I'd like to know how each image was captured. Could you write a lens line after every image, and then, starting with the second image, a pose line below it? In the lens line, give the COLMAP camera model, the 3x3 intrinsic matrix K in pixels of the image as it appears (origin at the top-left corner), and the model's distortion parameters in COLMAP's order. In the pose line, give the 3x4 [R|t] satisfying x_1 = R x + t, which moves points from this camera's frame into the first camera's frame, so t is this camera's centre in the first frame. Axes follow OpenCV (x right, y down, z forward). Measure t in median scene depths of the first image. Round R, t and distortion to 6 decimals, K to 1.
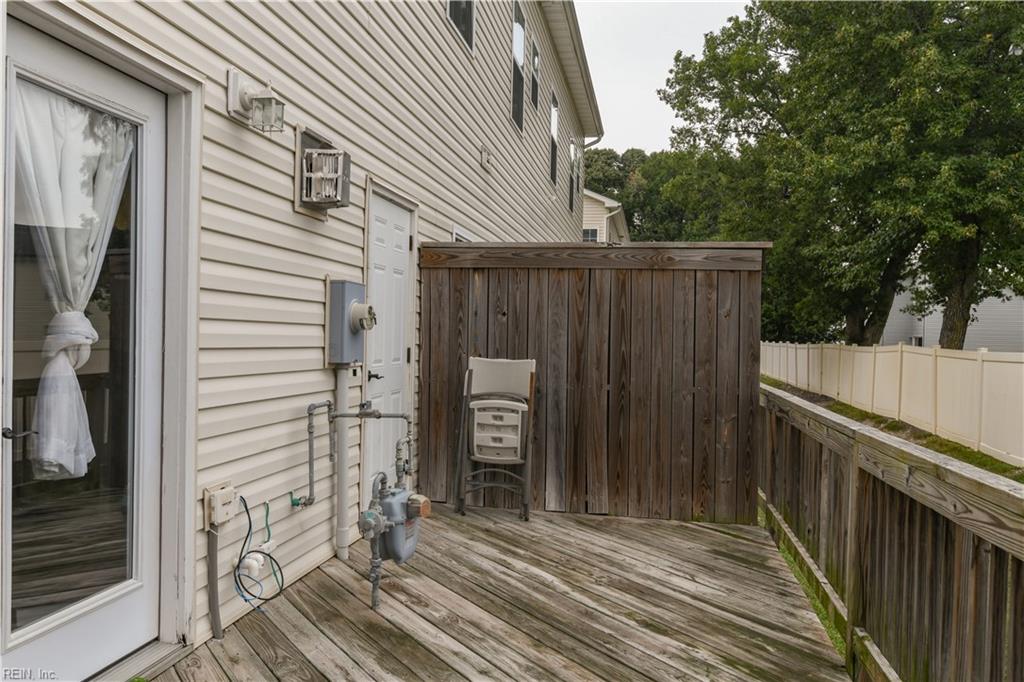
lens RADIAL K [[759.3, 0, 511.0], [0, 759.3, 342.8], [0, 0, 1]] dist [0.008952, -0.036315]
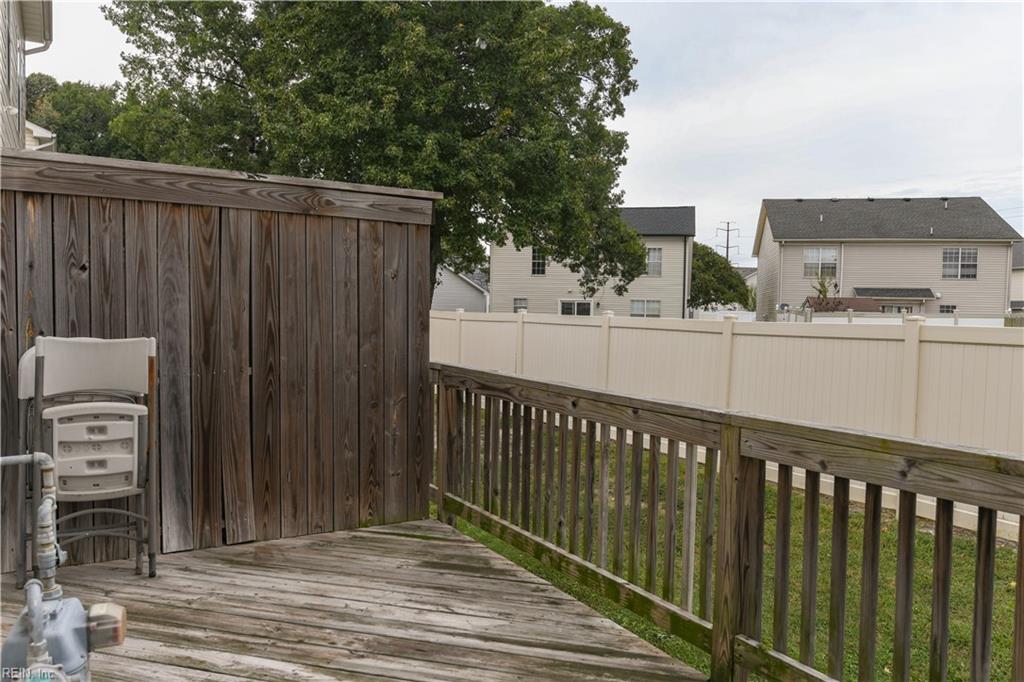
lens RADIAL K [[759.3, 0, 511.7], [0, 759.3, 344.0], [0, 0, 1]] dist [0.008952, -0.036315]
pose [[0.750980, -0.038710, 0.659189, -0.168070], [0.003106, 0.998476, 0.055095, -0.007702], [-0.660318, -0.039328, 0.749956, 0.280289]]
